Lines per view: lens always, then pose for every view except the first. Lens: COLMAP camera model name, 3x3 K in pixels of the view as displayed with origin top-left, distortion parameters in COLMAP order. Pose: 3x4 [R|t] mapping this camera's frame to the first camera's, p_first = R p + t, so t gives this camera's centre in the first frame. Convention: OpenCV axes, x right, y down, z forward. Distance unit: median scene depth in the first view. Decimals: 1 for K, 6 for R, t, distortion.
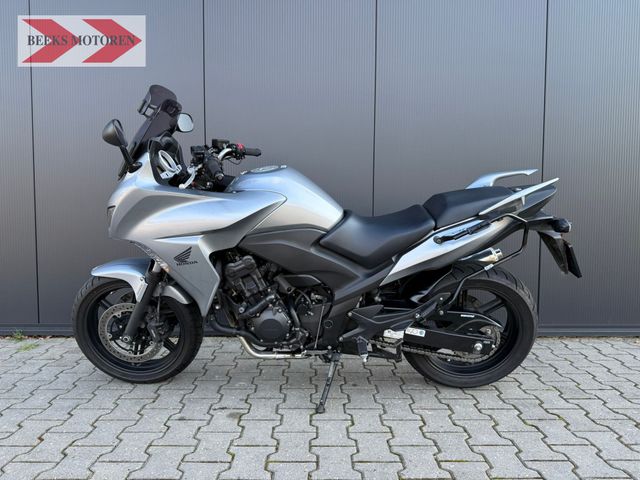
lens RADIAL K [[441.4, 0, 316.7], [0, 441.4, 236.1], [0, 0, 1]] dist [0.016737, -0.021277]
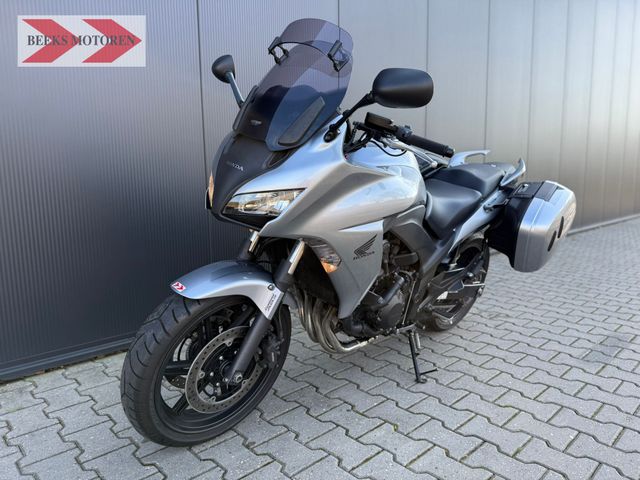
lens RADIAL K [[441.4, 0, 325.5], [0, 441.4, 240.5], [0, 0, 1]] dist [0.016737, -0.021277]
pose [[0.703444, -0.111119, 0.702011, -0.825473], [0.058711, 0.993412, 0.098414, -0.045063], [-0.708322, -0.028013, 0.705334, 0.434602]]
